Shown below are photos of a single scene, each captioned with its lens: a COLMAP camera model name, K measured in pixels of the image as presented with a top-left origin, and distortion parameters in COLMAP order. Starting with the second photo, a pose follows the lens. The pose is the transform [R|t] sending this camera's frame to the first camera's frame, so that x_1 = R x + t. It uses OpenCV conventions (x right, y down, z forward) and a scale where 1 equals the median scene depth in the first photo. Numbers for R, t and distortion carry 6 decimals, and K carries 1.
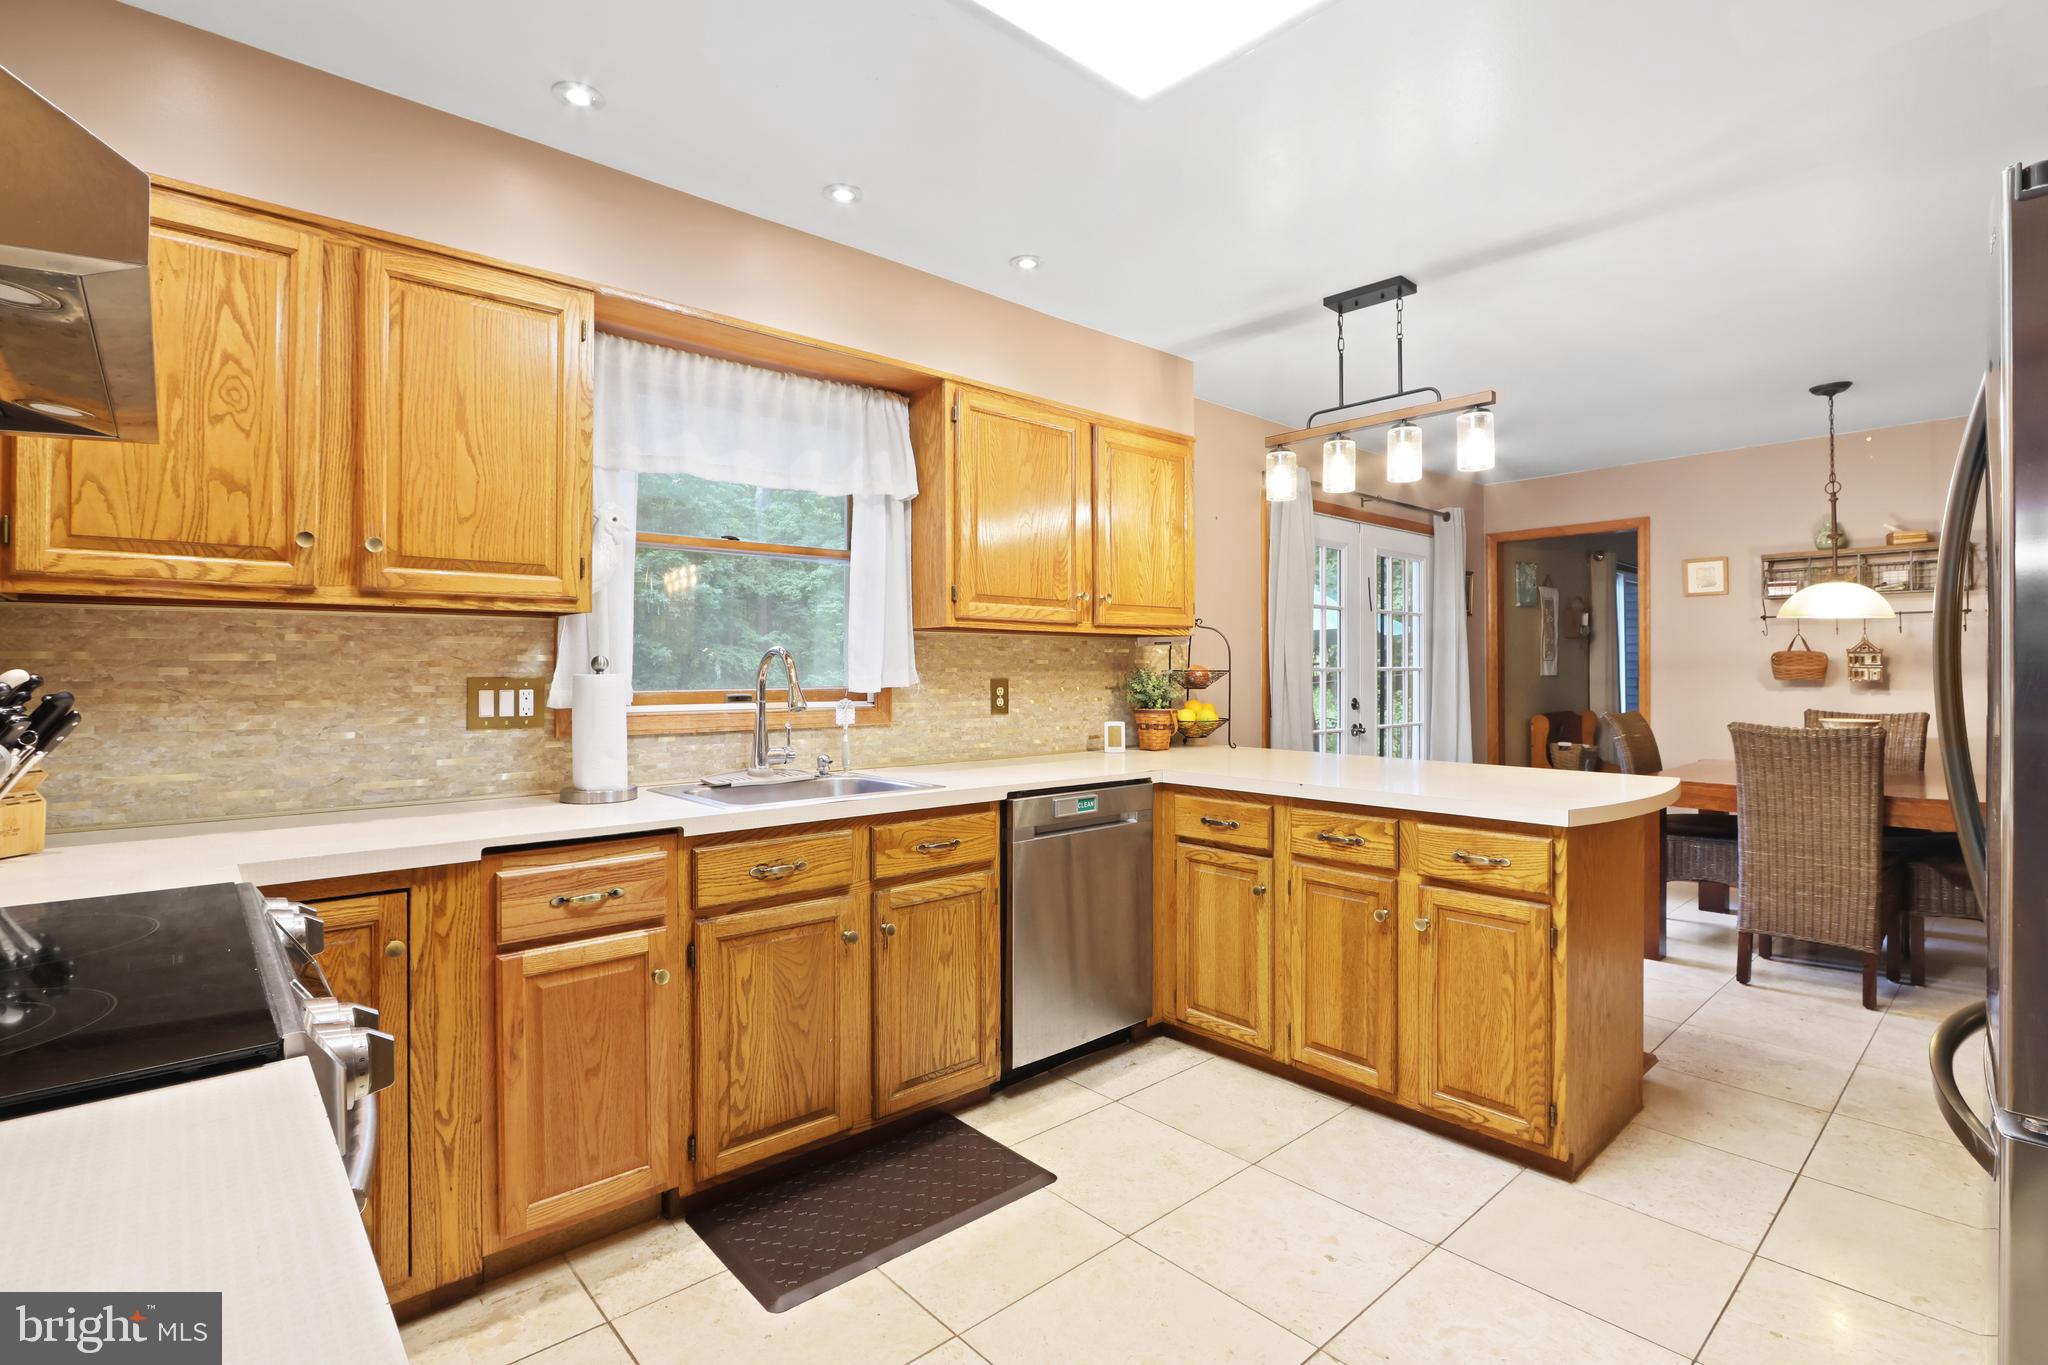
lens RADIAL K [[959.6, 0, 1013.0], [0, 959.6, 662.1], [0, 0, 1]] dist [-0.017179, 0.002705]
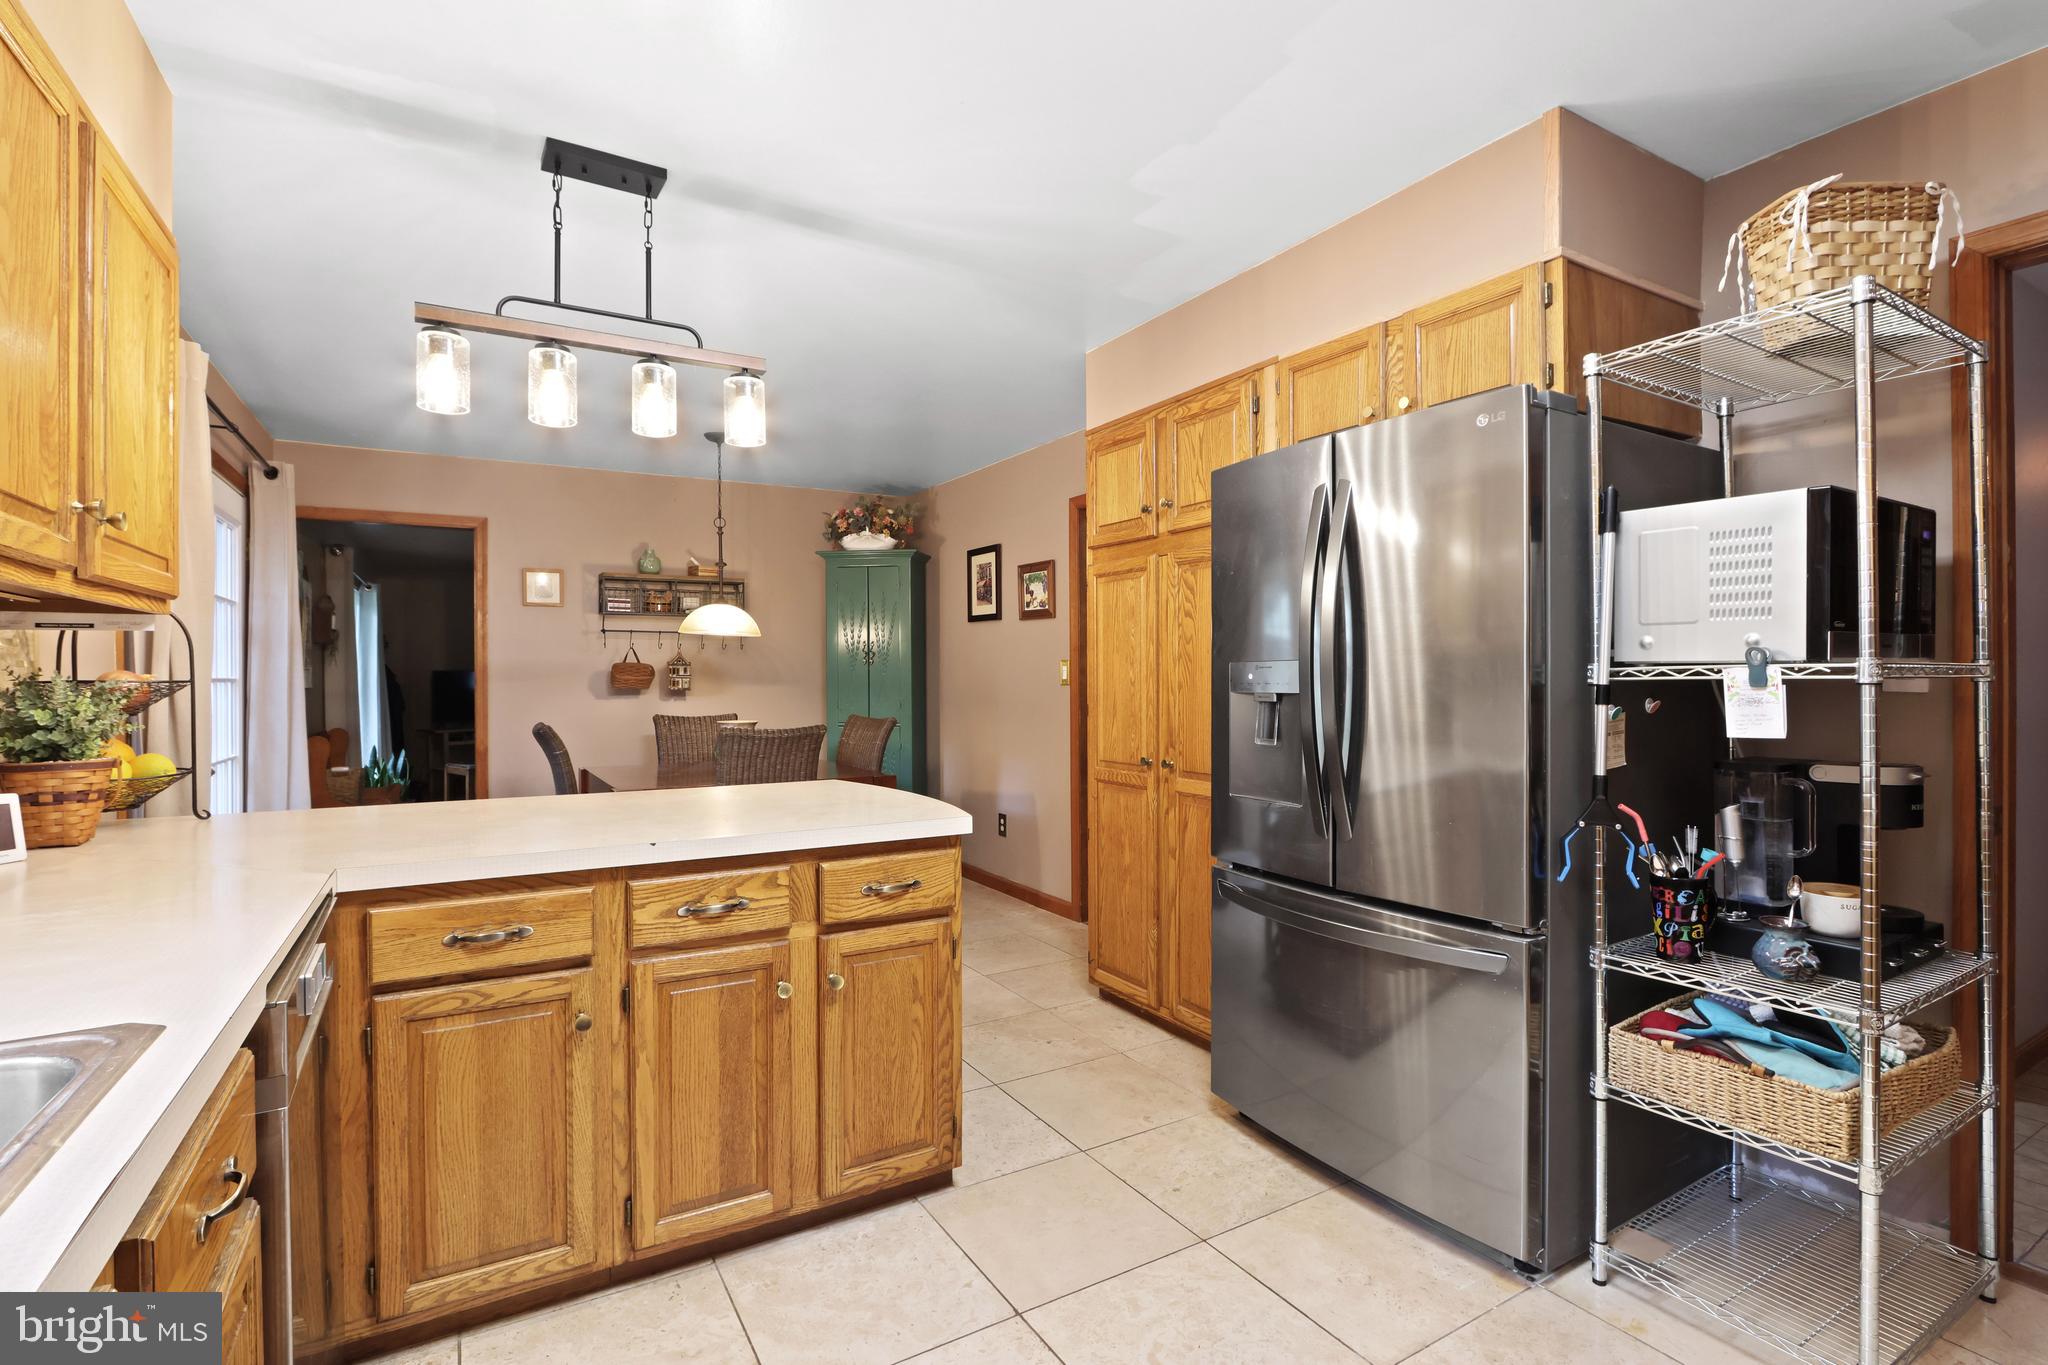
lens RADIAL K [[959.6, 0, 1017.2], [0, 959.6, 679.9], [0, 0, 1]] dist [-0.017179, 0.002705]
pose [[0.187082, -0.001933, 0.982342, -0.314432], [-0.003661, 0.999990, 0.002665, 0.006529], [-0.982337, -0.004094, 0.187073, 0.594131]]
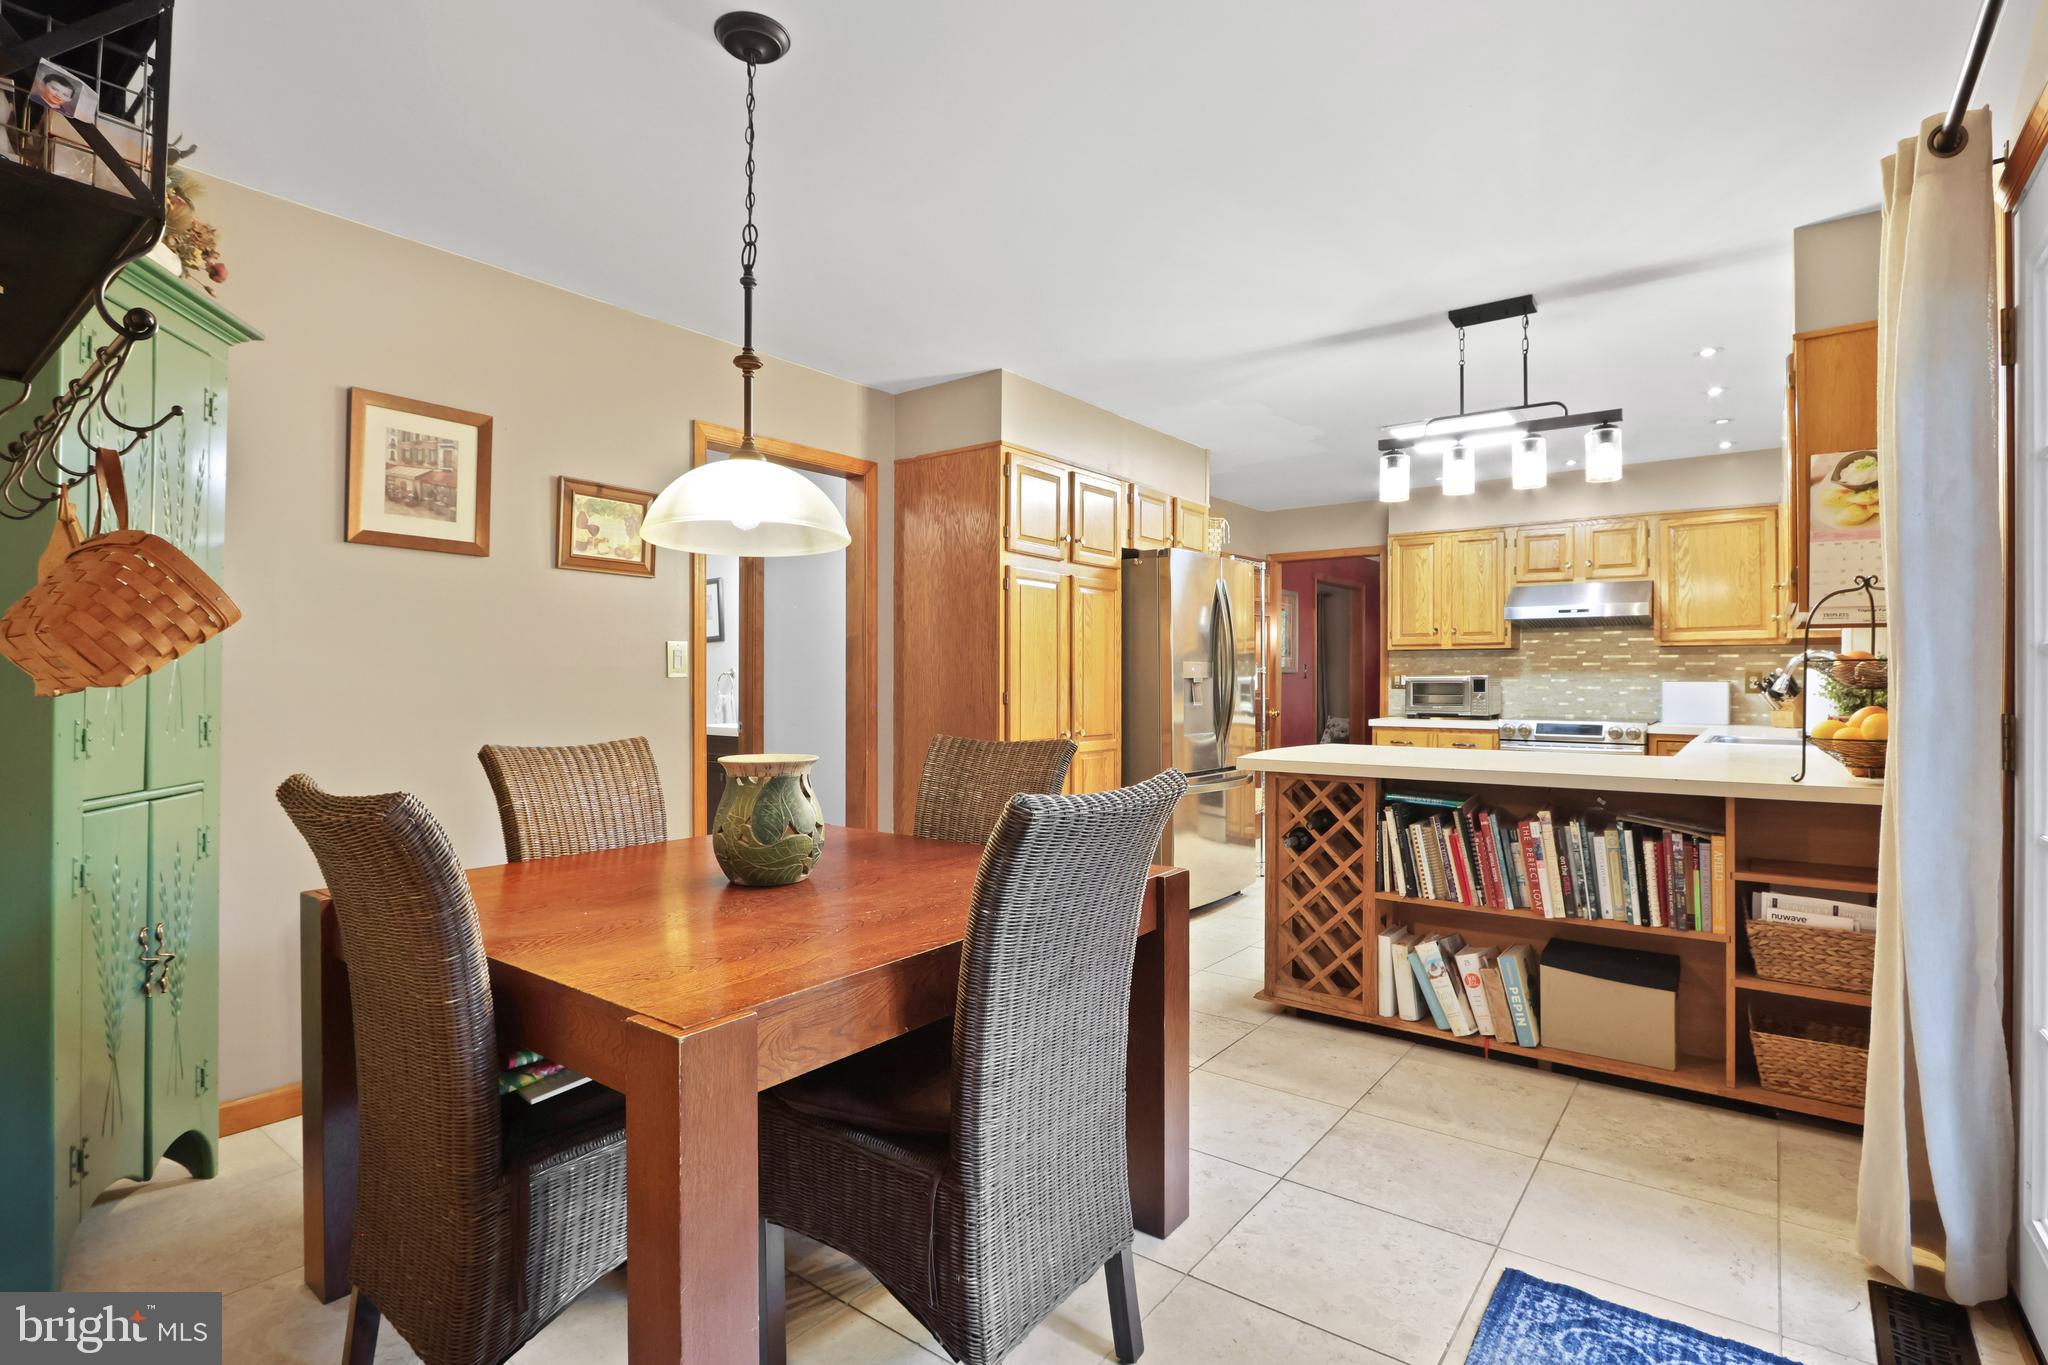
lens RADIAL K [[959.6, 0, 1028.3], [0, 959.6, 671.7], [0, 0, 1]] dist [-0.017179, 0.002705]
pose [[-0.978324, 0.001032, -0.207079, 1.250659], [0.004110, 0.999887, -0.014434, 0.032848], [0.207041, -0.014972, -0.978218, 2.154419]]
